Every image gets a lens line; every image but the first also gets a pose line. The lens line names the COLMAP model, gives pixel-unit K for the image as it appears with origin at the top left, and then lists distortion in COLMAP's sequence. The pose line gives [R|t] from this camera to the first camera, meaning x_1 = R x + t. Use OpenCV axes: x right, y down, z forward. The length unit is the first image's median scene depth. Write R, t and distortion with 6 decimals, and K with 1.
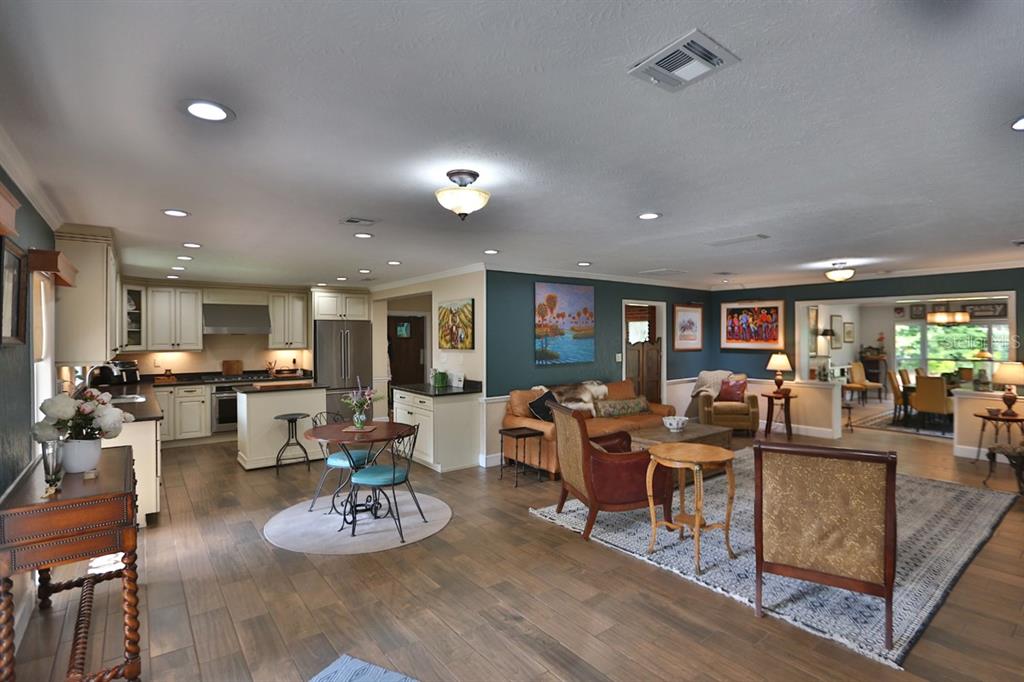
lens RADIAL K [[503.4, 0, 519.0], [0, 503.4, 338.1], [0, 0, 1]] dist [-0.041296, 0.011954]
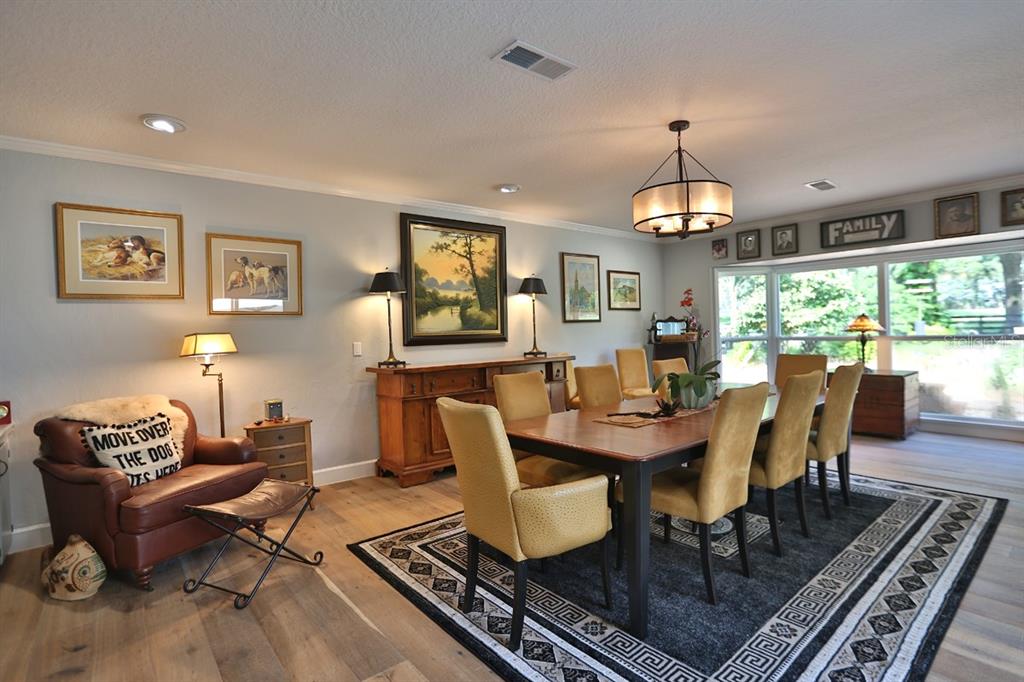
lens RADIAL K [[503.4, 0, 520.7], [0, 503.4, 340.9], [0, 0, 1]] dist [-0.041296, 0.011954]
pose [[0.999114, -0.026439, 0.032738, 0.941461], [0.025824, 0.999485, 0.019073, 0.050363], [-0.033226, -0.018211, 0.999282, 0.832605]]
